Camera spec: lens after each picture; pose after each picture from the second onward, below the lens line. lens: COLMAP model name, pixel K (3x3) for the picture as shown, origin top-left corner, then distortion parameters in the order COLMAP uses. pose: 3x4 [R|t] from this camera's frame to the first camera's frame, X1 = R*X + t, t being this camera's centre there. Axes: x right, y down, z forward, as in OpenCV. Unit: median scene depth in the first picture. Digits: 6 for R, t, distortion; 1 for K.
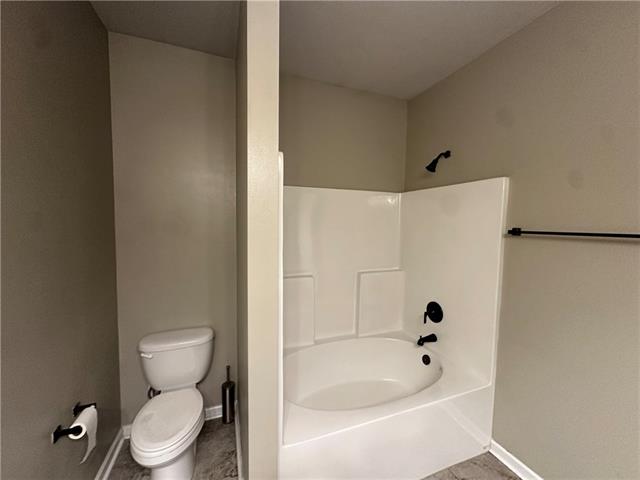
lens RADIAL K [[256.0, 0, 319.7], [0, 256.0, 238.7], [0, 0, 1]] dist [-0.002303, 0.000022]
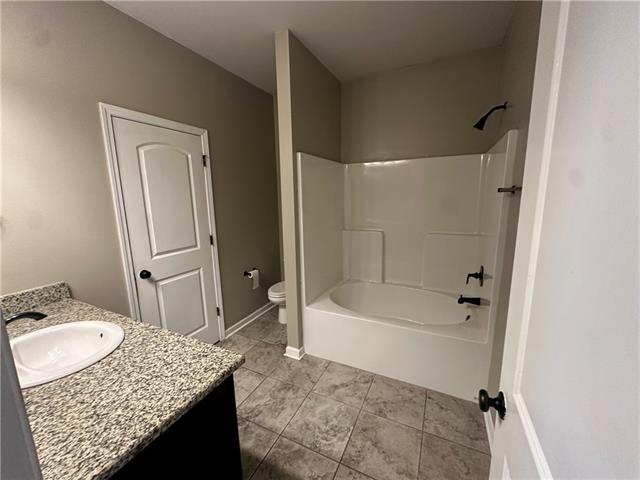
lens RADIAL K [[256.0, 0, 319.7], [0, 256.0, 238.7], [0, 0, 1]] dist [-0.002303, 0.000022]
pose [[0.685988, 0.101258, -0.720532, 0.761961], [-0.018447, 0.992371, 0.121898, 0.036943], [0.727379, -0.070329, 0.682623, -0.125024]]
